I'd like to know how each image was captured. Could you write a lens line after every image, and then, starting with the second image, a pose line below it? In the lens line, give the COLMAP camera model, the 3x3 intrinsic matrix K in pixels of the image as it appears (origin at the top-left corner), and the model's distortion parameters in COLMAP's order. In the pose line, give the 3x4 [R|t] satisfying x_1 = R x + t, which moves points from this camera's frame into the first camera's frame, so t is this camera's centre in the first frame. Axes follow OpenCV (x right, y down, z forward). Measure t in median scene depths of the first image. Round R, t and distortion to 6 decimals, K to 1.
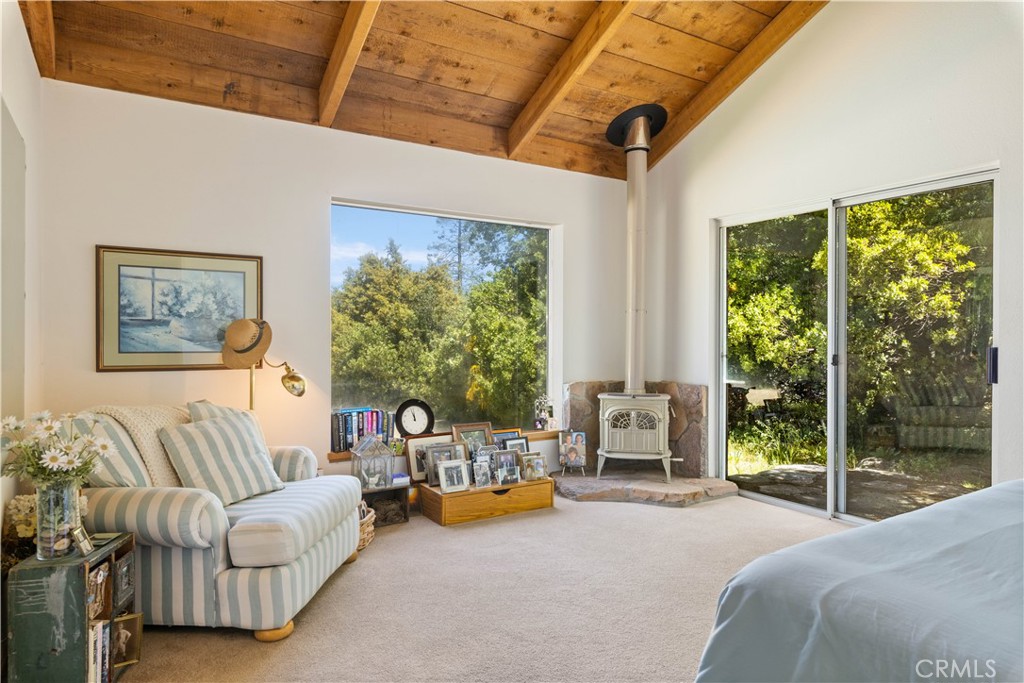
lens RADIAL K [[639.6, 0, 521.8], [0, 639.6, 334.8], [0, 0, 1]] dist [0.040432, 0.000020]
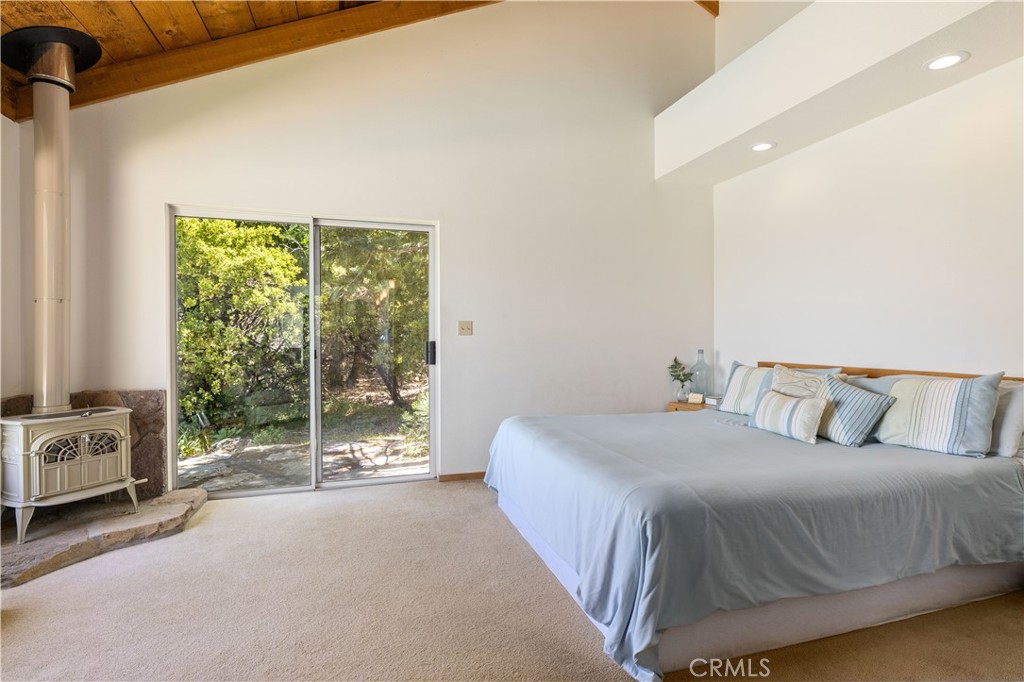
lens RADIAL K [[507.4, 0, 513.6], [0, 507.4, 333.2], [0, 0, 1]] dist [-0.006721, -0.001317]
pose [[0.239472, -0.000737, 0.970903, -0.279117], [-0.000994, 0.999999, 0.001004, -0.000145], [-0.970903, -0.001206, 0.239471, 0.369994]]
